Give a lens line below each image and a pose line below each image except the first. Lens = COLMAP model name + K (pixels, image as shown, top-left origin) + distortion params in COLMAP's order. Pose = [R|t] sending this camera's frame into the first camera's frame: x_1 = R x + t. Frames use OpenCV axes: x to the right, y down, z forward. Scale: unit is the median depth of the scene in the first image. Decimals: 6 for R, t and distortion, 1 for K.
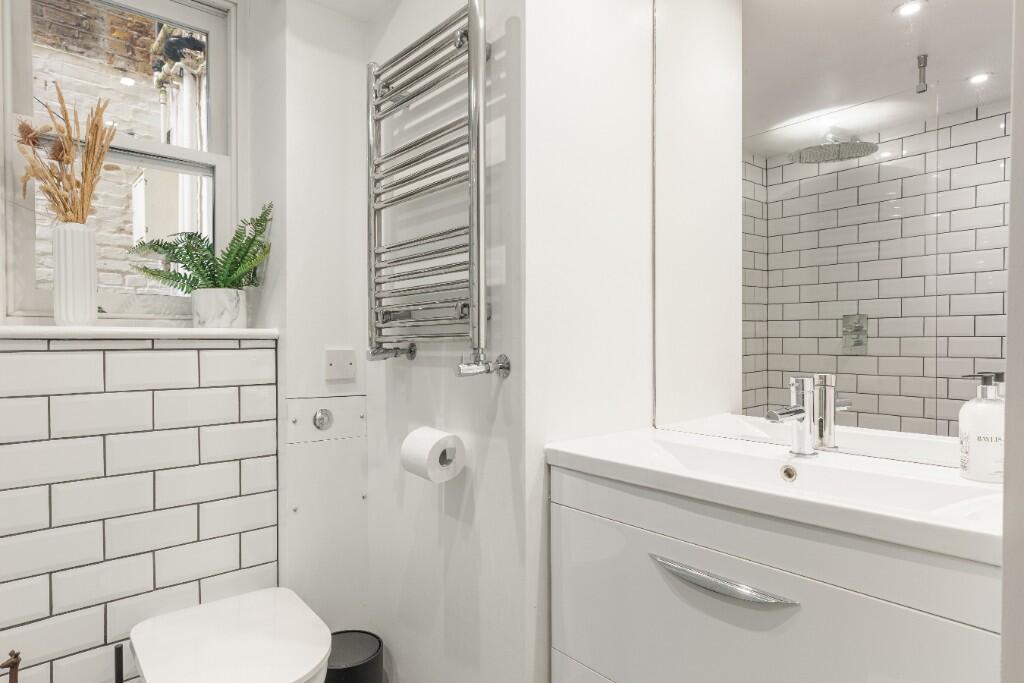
lens RADIAL K [[582.3, 0, 512.8], [0, 582.3, 346.9], [0, 0, 1]] dist [0.007180, 0.002908]
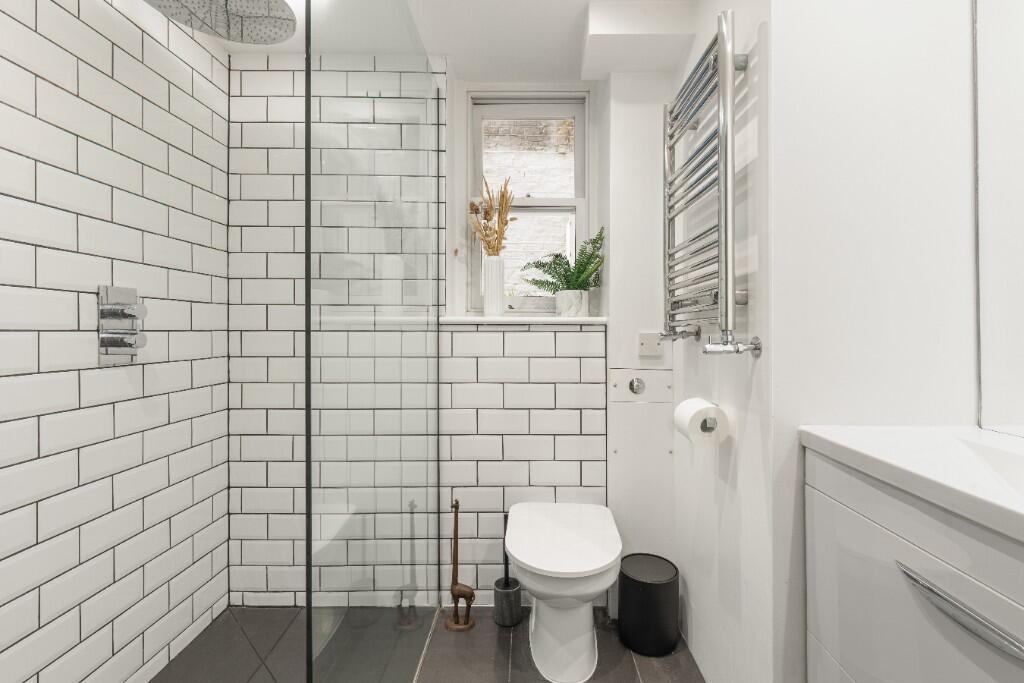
lens RADIAL K [[459.6, 0, 523.2], [0, 459.6, 326.9], [0, 0, 1]] dist [0.001113, -0.000140]
pose [[0.753617, -0.000354, -0.657314, 0.174319], [-0.010000, 0.999878, -0.012004, 0.008049], [0.657238, 0.015620, 0.753521, 0.062292]]
